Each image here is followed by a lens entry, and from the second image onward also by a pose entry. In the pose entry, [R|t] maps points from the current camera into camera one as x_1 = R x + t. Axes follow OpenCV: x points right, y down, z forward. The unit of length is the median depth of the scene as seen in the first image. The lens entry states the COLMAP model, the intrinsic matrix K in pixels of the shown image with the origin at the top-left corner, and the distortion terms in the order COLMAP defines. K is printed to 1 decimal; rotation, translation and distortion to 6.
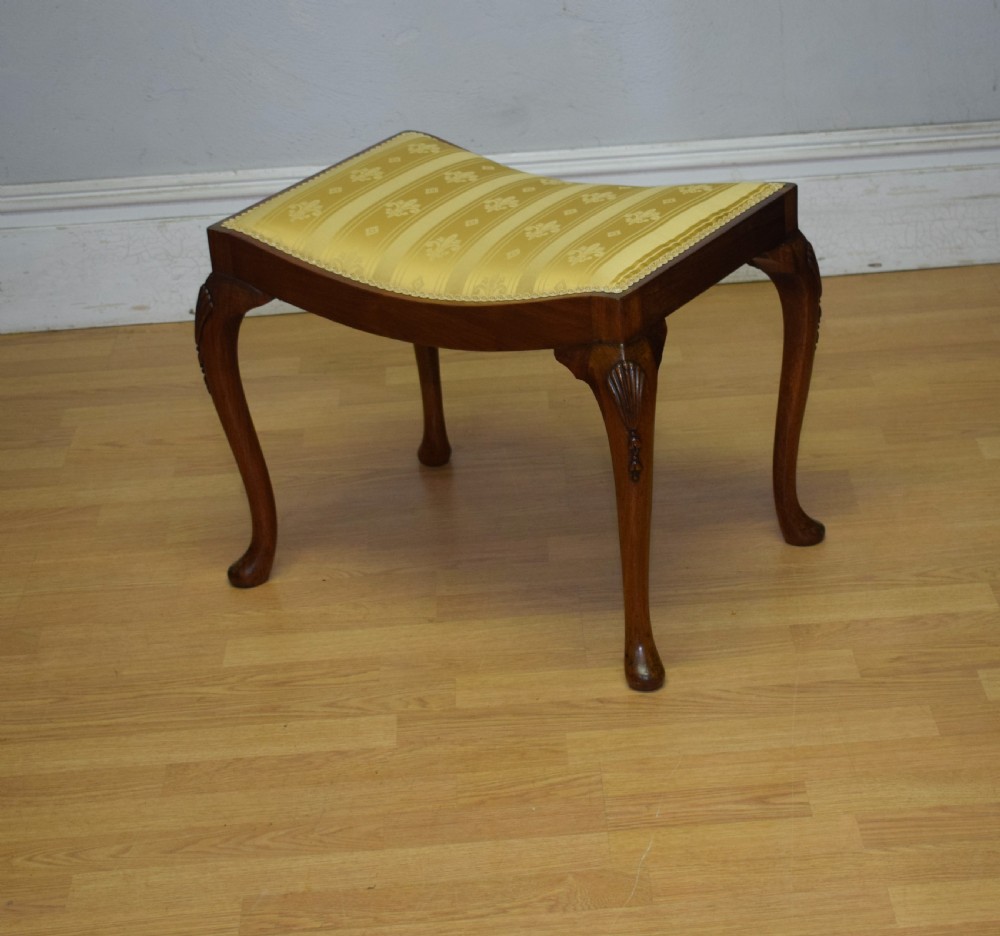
lens RADIAL K [[2424.4, 0, 591.4], [0, 2424.4, 528.8], [0, 0, 1]] dist [-0.021160, 0.000000]
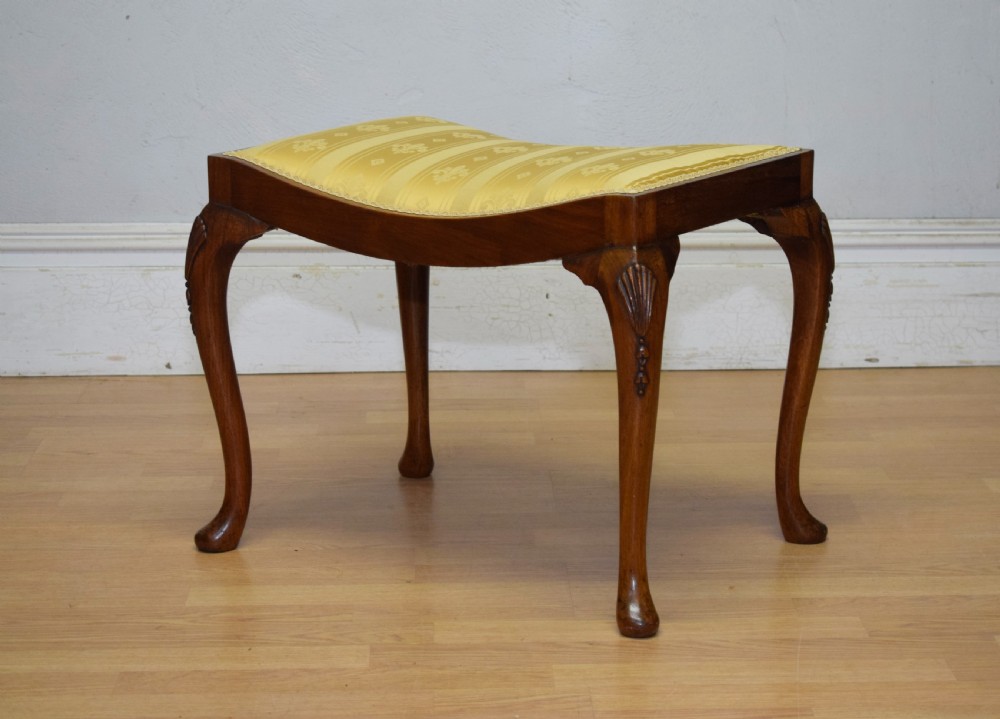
lens RADIAL K [[2451.9, 0, 536.0], [0, 2451.9, 395.3], [0, 0, 1]] dist [-0.030619, 0.000000]
pose [[0.998478, 0.054895, -0.005395, -0.016932], [-0.054734, 0.973899, -0.220282, 0.186303], [-0.006839, 0.220242, 0.975421, 0.061678]]
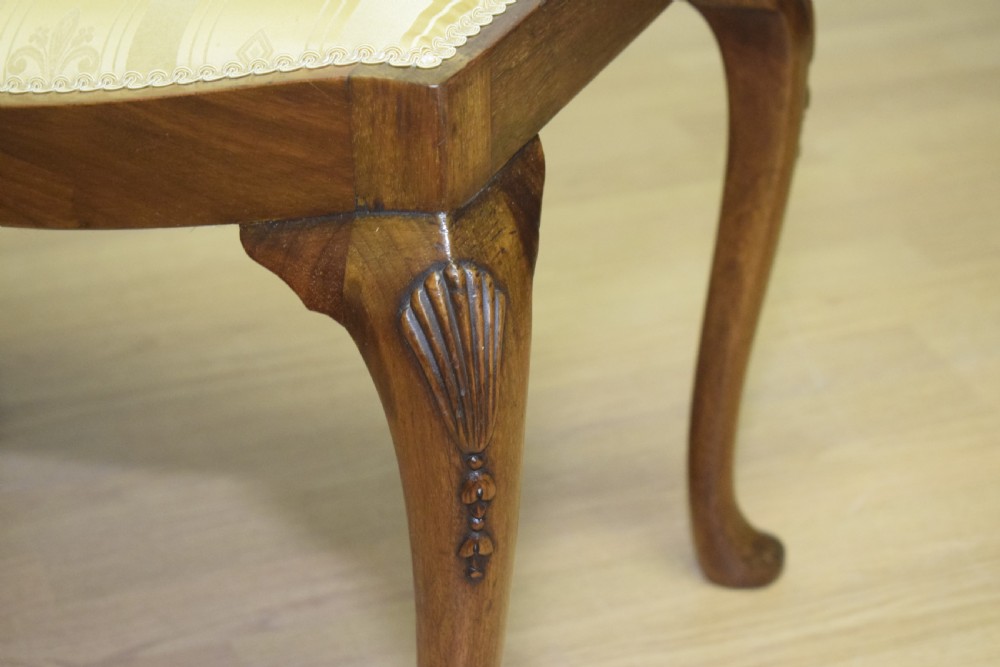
lens RADIAL K [[2269.1, 0, 498.7], [0, 2269.1, 332.1], [0, 0, 1]] dist [-0.029582, 0.000000]
pose [[0.988961, -0.030370, 0.145033, -0.025708], [0.025900, 0.999132, 0.032611, -0.065722], [-0.145898, -0.028494, 0.988889, 0.637203]]
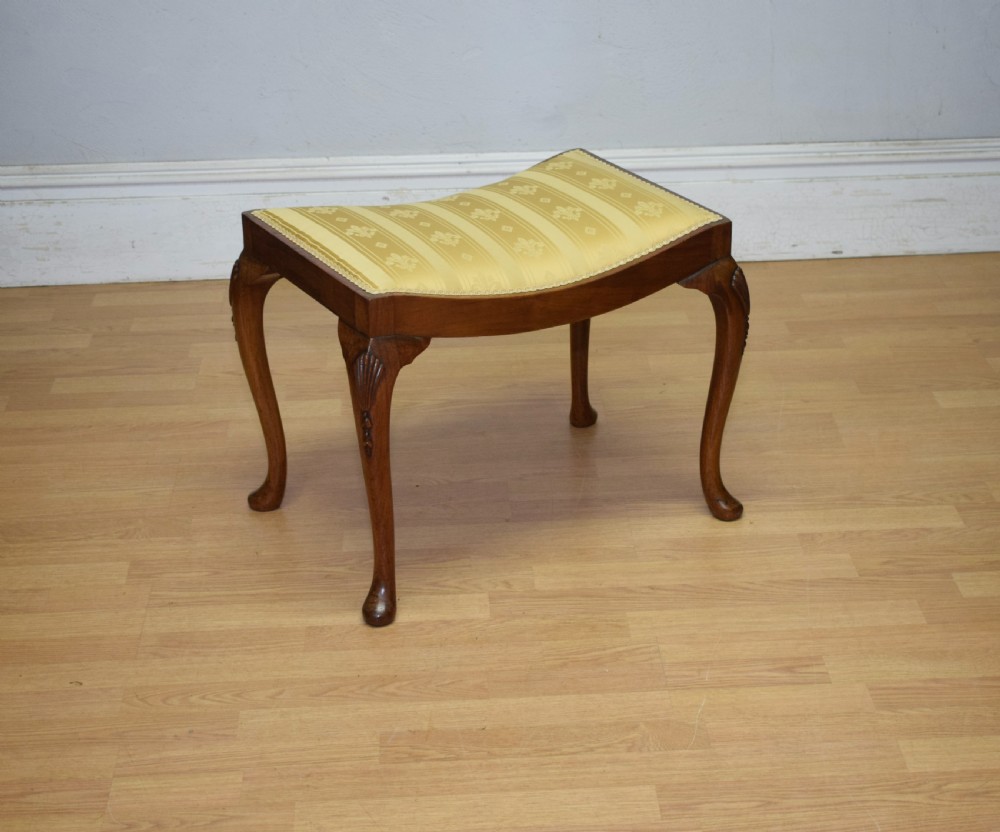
lens RADIAL K [[1976.9, 0, 525.4], [0, 1976.9, 467.6], [0, 0, 1]] dist [-0.024797, 0.000000]
pose [[0.999309, 0.034021, 0.014983, -0.078328], [-0.033991, 0.999420, -0.002224, 0.013568], [-0.015050, 0.001713, 0.999885, -0.016504]]
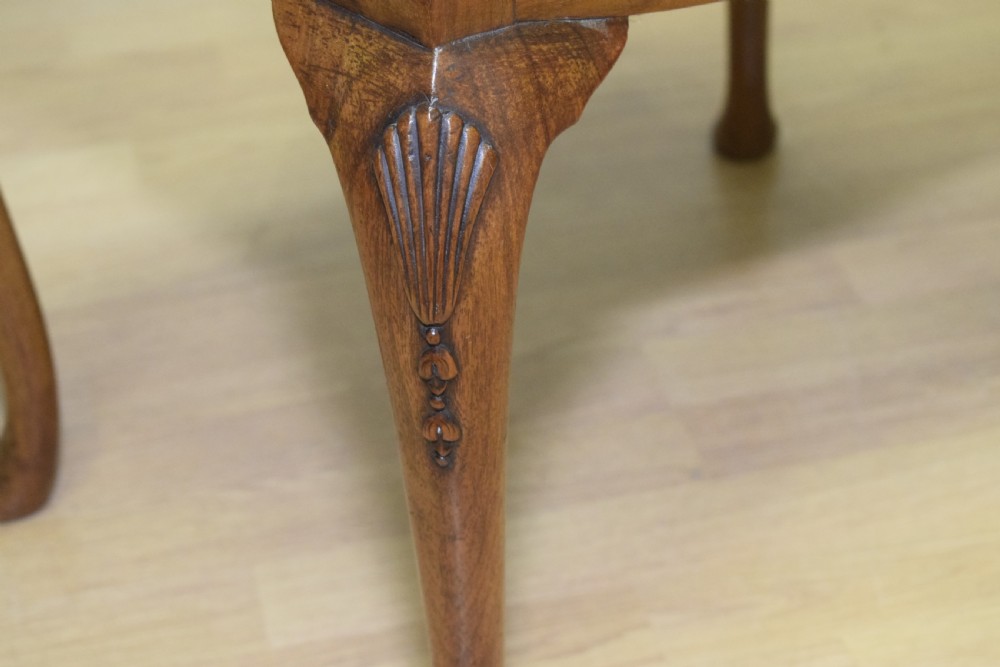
lens RADIAL K [[2269.1, 0, 498.4], [0, 2269.1, 334.1], [0, 0, 1]] dist [-0.029582, 0.000000]
pose [[0.984925, -0.083422, 0.151540, -0.175718], [0.064690, 0.990097, 0.124594, -0.045890], [-0.160434, -0.112913, 0.980567, 0.637804]]
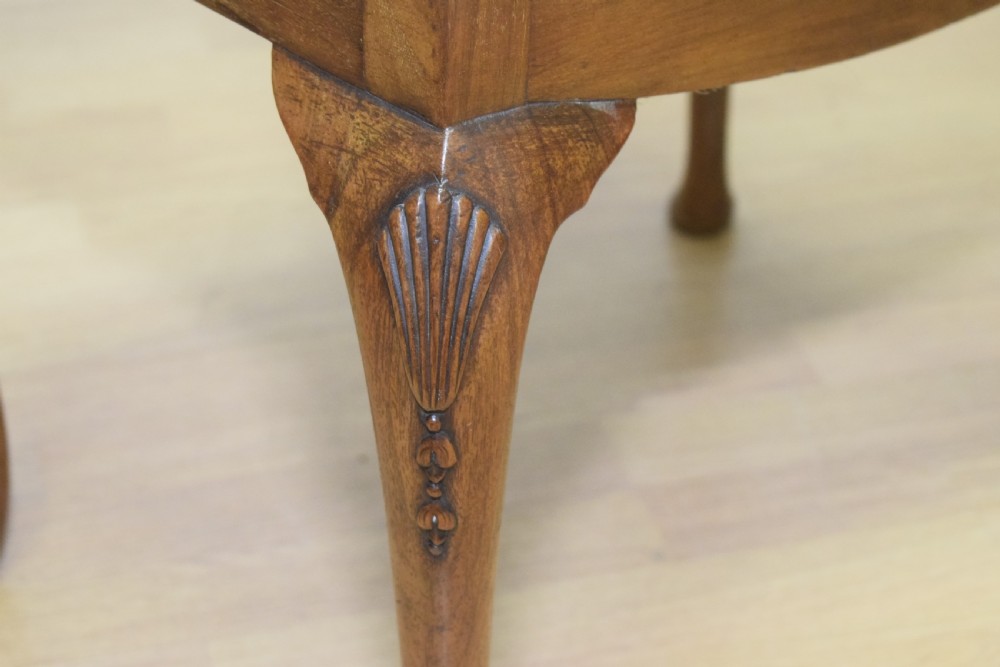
lens RADIAL K [[2269.1, 0, 500.3], [0, 2269.1, 333.8], [0, 0, 1]] dist [-0.029582, 0.000000]
pose [[0.978502, -0.058551, 0.197751, -0.186705], [0.038819, 0.994003, 0.102228, -0.049416], [-0.202551, -0.092354, 0.974907, 0.648098]]
